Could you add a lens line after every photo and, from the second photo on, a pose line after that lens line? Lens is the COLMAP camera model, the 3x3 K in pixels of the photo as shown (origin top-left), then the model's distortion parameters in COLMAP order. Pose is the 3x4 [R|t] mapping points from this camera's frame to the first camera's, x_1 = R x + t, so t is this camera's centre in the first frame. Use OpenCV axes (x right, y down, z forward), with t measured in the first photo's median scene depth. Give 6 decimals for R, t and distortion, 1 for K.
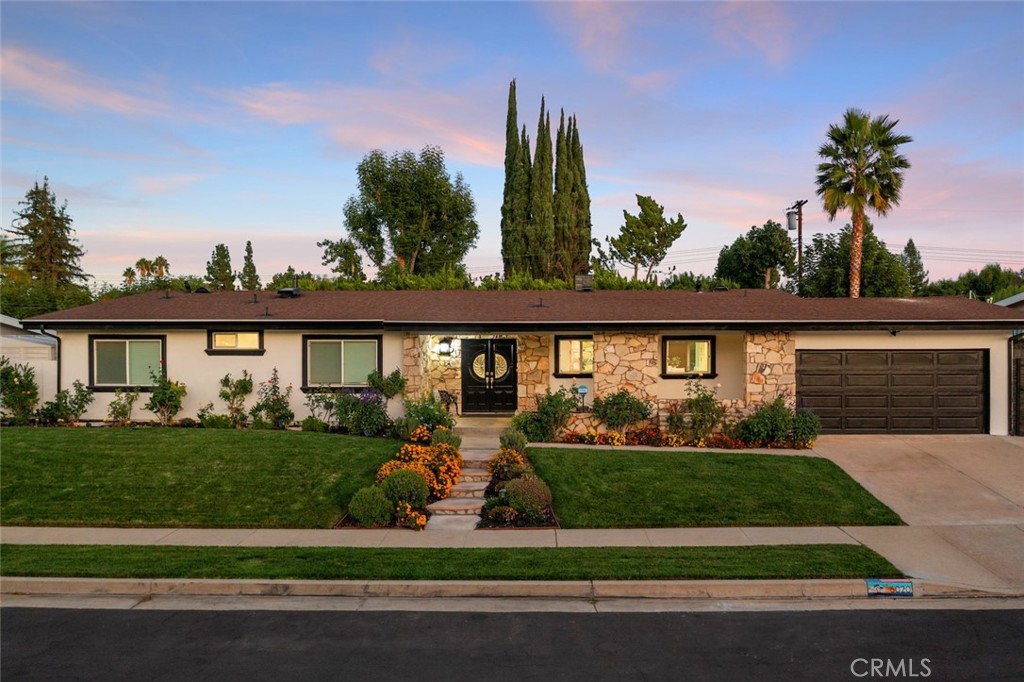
lens RADIAL K [[809.2, 0, 512.6], [0, 809.2, 358.4], [0, 0, 1]] dist [-0.020441, -0.001224]
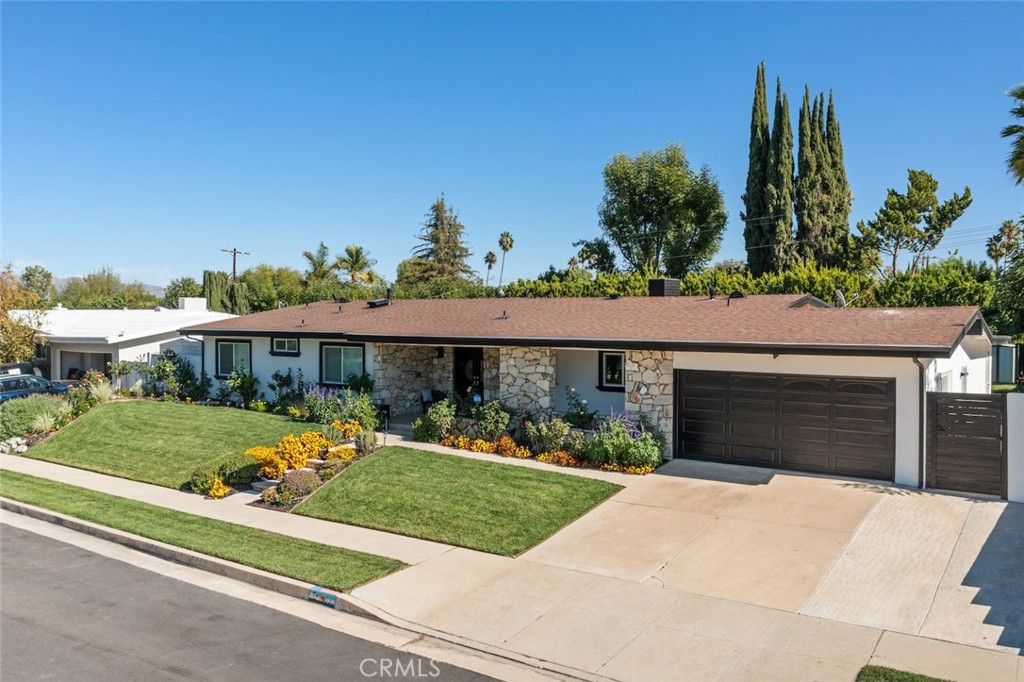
lens RADIAL K [[805.1, 0, 500.0], [0, 805.1, 338.5], [0, 0, 1]] dist [-0.017208, -0.001759]
pose [[0.831985, 0.017674, -0.554517, 0.636927], [-0.016734, 0.999837, 0.006760, -0.044901], [0.554546, 0.003655, 0.832145, 0.095655]]
